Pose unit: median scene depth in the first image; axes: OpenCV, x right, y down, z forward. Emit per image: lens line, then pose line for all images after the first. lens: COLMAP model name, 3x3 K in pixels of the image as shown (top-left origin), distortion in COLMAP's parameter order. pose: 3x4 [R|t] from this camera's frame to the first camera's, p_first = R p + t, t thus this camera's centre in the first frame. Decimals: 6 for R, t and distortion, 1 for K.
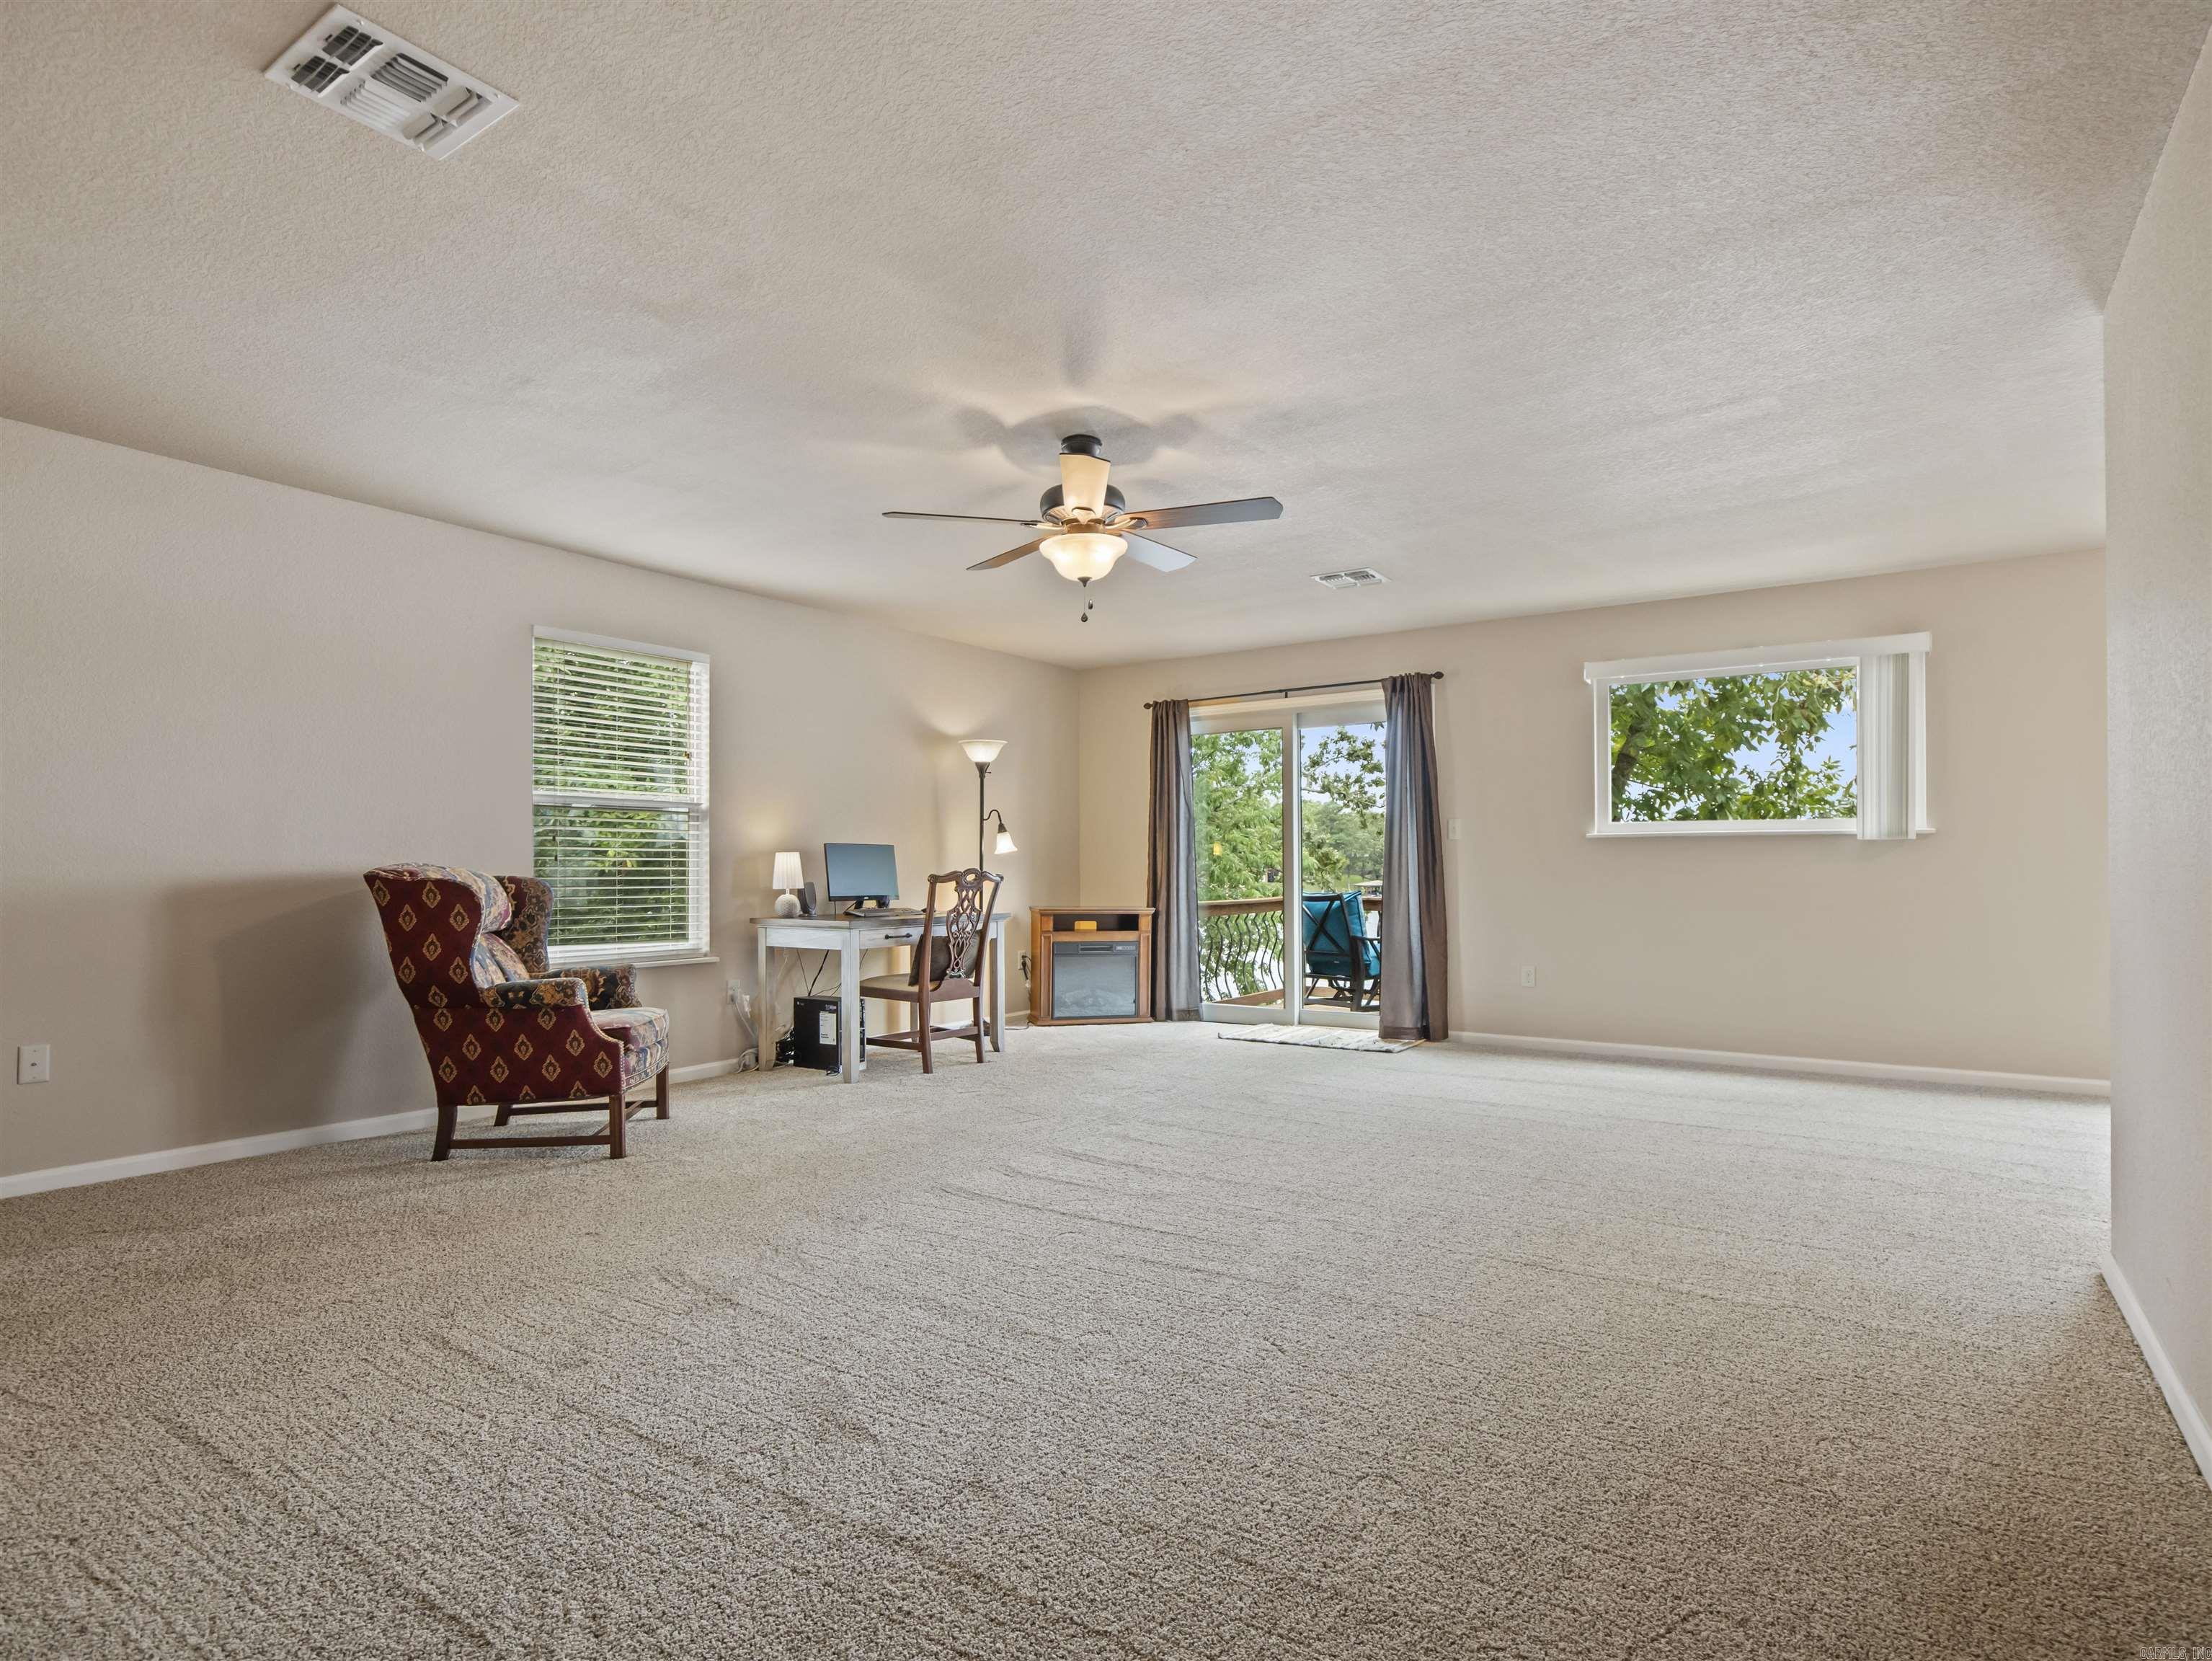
lens RADIAL K [[1149.9, 0, 1118.4], [0, 1149.9, 824.3], [0, 0, 1]] dist [-0.020747, 0.007348]
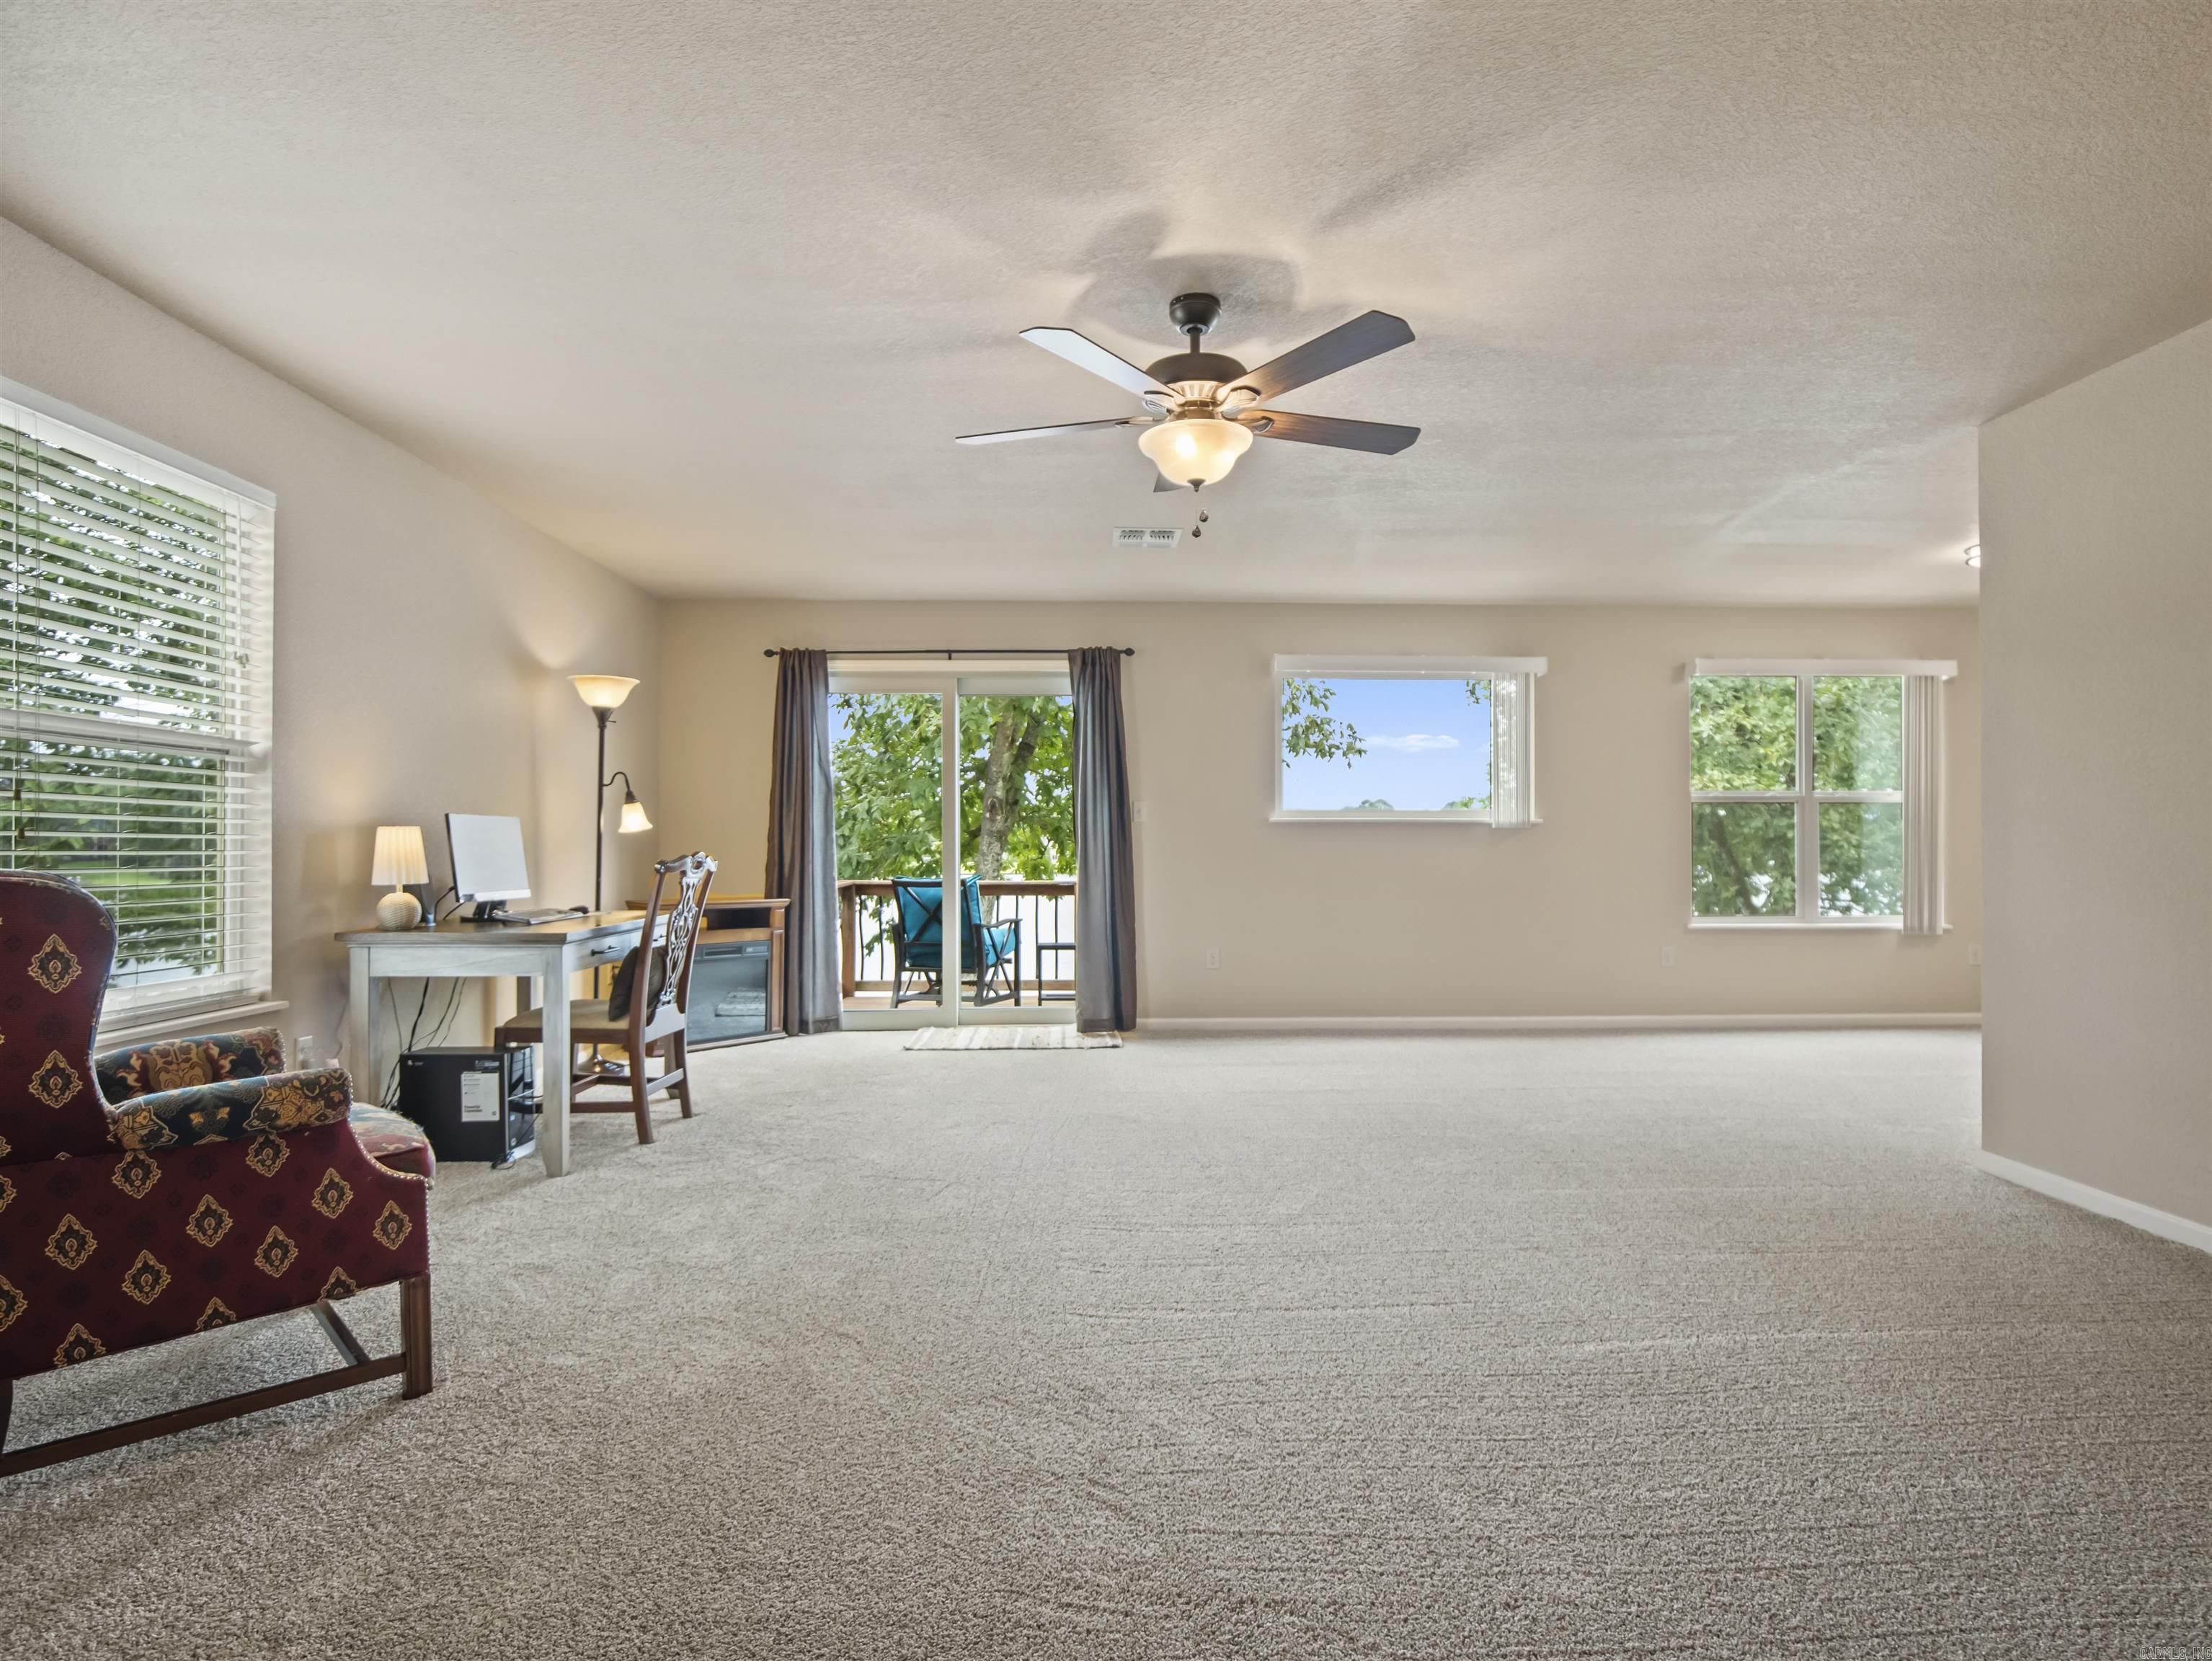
lens RADIAL K [[1141.7, 0, 1122.8], [0, 1141.7, 811.6], [0, 0, 1]] dist [-0.016338, 0.002762]
pose [[0.810704, 0.021077, 0.585077, -0.335356], [-0.024666, 0.999694, -0.001834, 0.007468], [-0.584937, -0.012945, 0.810975, 0.260951]]
